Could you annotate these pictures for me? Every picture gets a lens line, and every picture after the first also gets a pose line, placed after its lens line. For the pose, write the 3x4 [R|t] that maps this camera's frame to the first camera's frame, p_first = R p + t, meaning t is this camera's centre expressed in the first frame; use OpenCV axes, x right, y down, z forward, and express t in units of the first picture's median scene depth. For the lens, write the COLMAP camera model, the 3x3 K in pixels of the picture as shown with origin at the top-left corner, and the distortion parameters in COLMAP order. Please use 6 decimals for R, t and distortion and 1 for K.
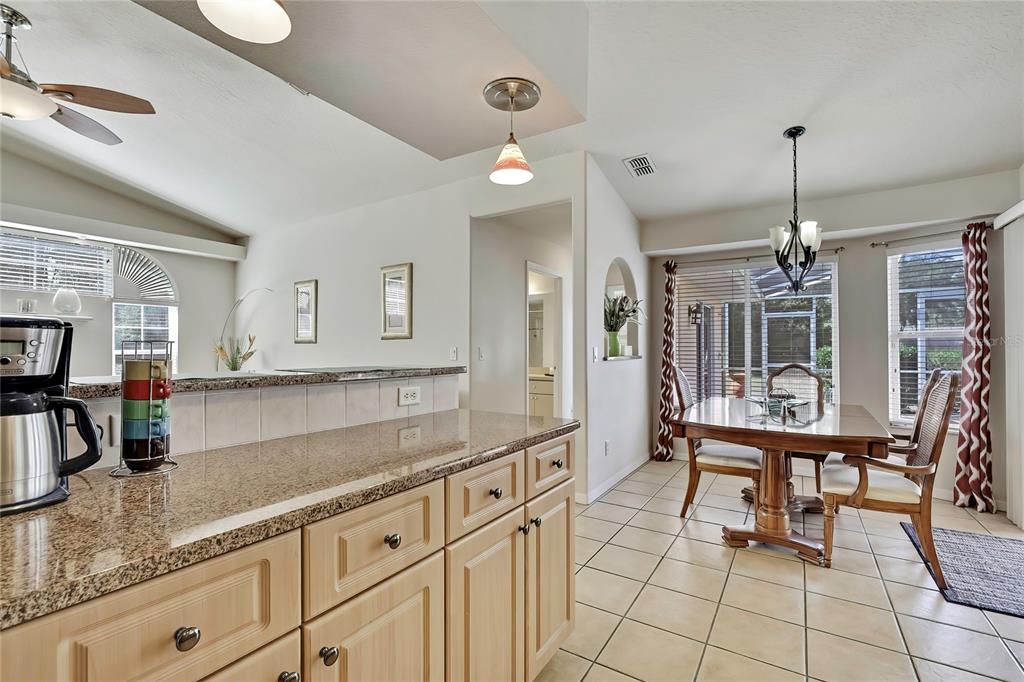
lens RADIAL K [[456.6, 0, 513.8], [0, 456.6, 332.4], [0, 0, 1]] dist [-0.008060, -0.000965]
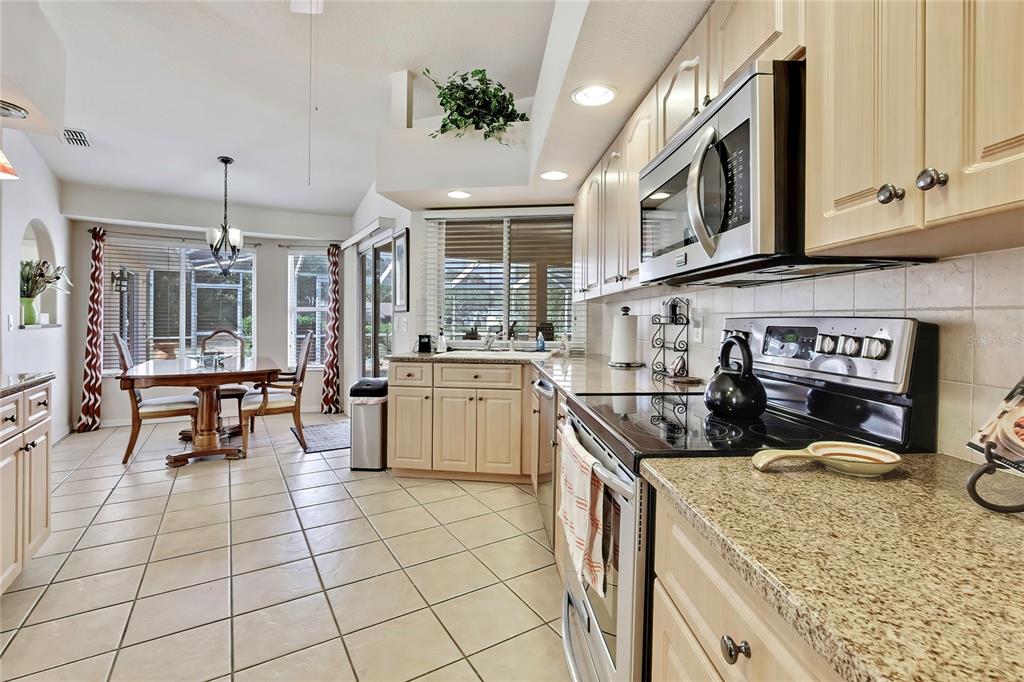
lens RADIAL K [[456.6, 0, 513.8], [0, 456.6, 332.4], [0, 0, 1]] dist [-0.008060, -0.000965]
pose [[0.434298, -0.022818, 0.900480, -0.207090], [-0.038180, 0.998314, 0.043711, -0.011090], [-0.899960, -0.053364, 0.432694, -0.331276]]
